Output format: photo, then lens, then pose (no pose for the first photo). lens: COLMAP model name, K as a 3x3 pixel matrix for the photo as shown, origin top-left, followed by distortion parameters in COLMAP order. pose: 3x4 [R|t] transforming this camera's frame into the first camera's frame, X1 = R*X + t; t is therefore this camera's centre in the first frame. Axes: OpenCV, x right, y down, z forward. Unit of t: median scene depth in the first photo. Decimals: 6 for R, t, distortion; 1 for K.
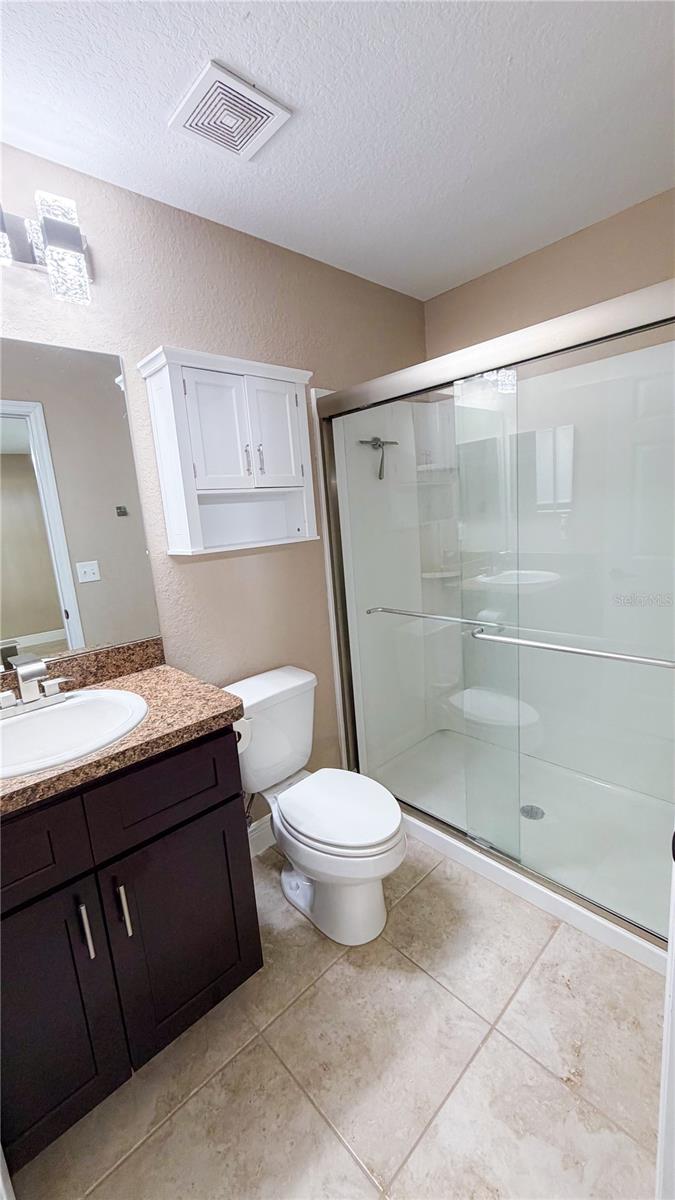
lens RADIAL K [[476.4, 0, 326.2], [0, 476.4, 601.9], [0, 0, 1]] dist [-0.000517, -0.000313]
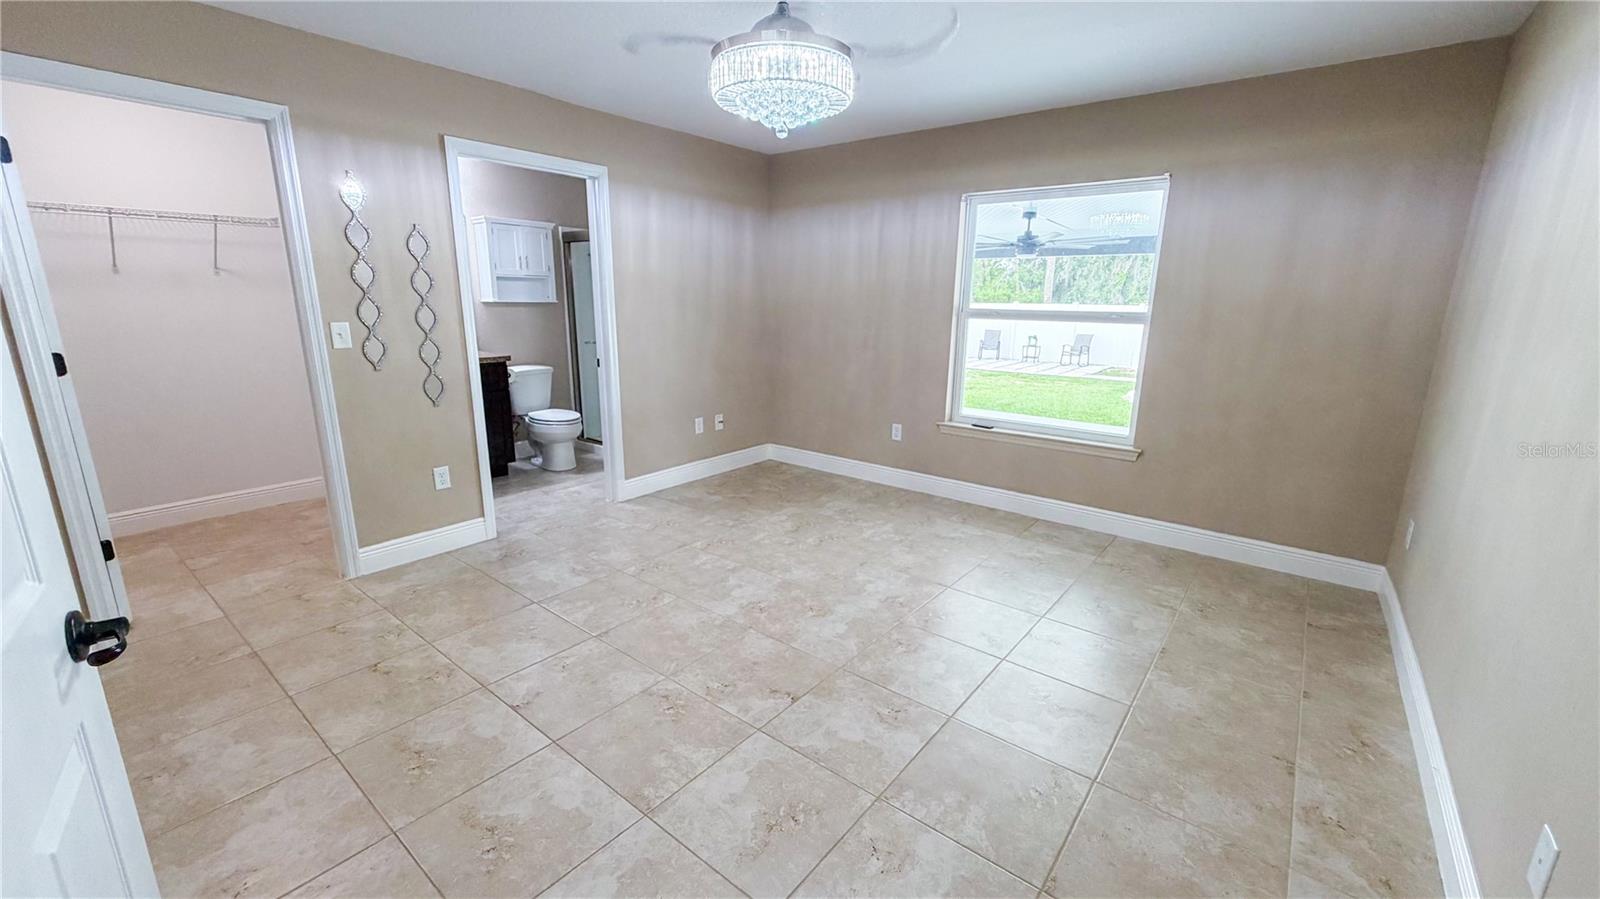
lens RADIAL K [[635.3, 0, 804.7], [0, 635.3, 451.7], [0, 0, 1]] dist [-0.000517, -0.000313]
pose [[0.984521, 0.052312, 0.167279, 0.700982], [-0.063588, 0.996000, 0.062780, 0.320375], [-0.163326, -0.072445, 0.983909, -2.243802]]
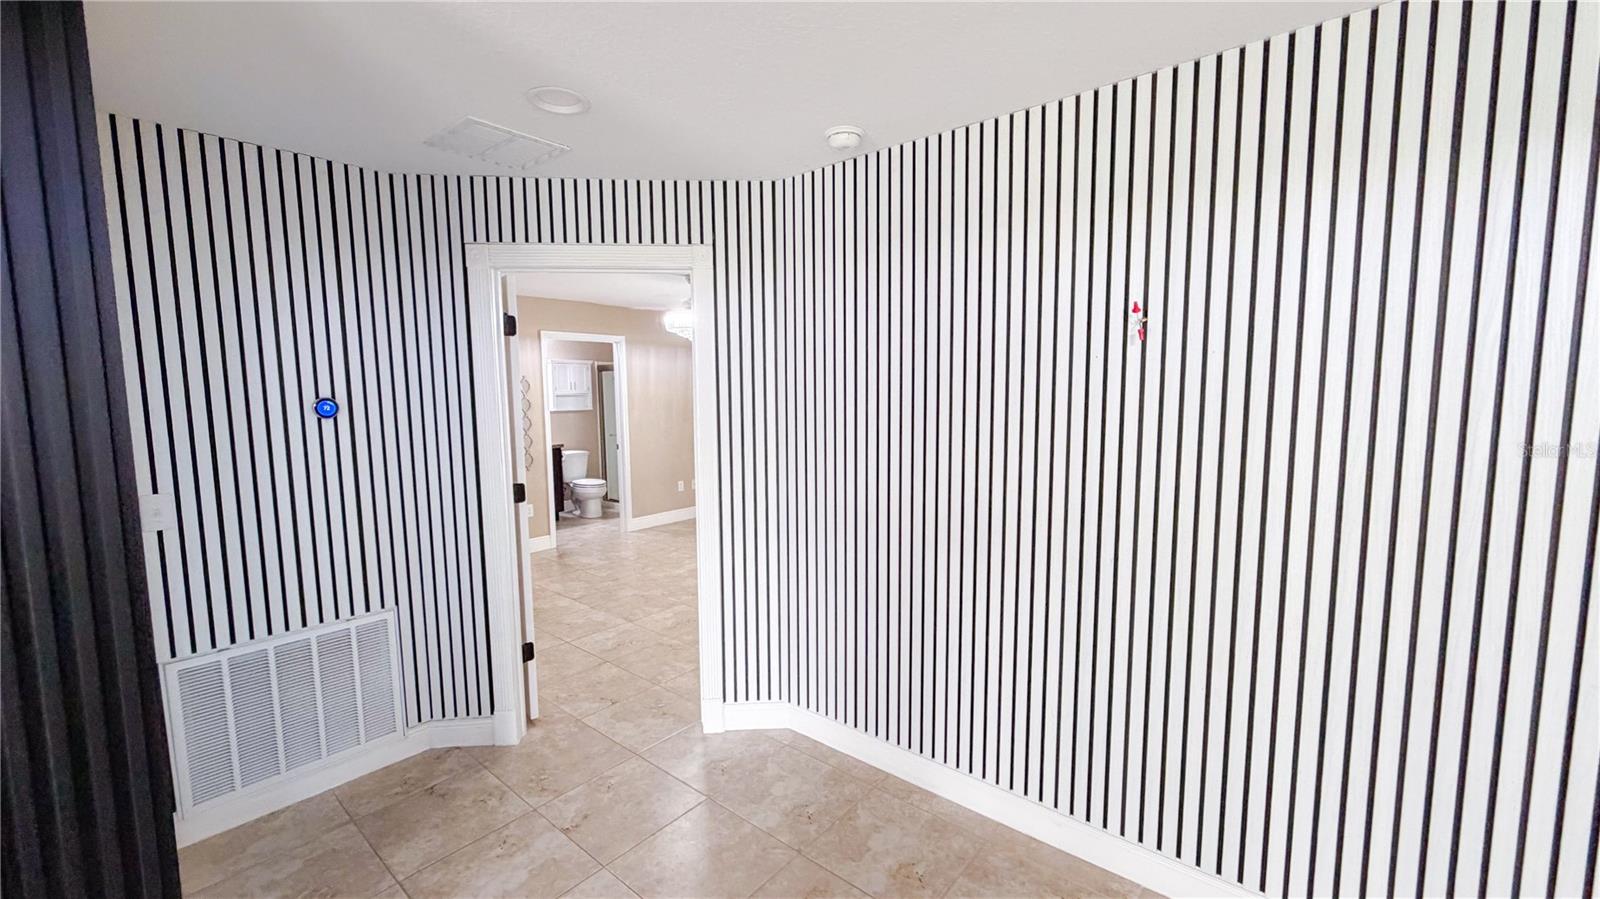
lens RADIAL K [[635.3, 0, 815.2], [0, 635.3, 451.4], [0, 0, 1]] dist [-0.000517, -0.000313]
pose [[0.988375, 0.053860, 0.142175, 0.995303], [-0.043785, 0.996365, -0.073068, 0.459738], [-0.145593, 0.065993, 0.987141, -3.947292]]
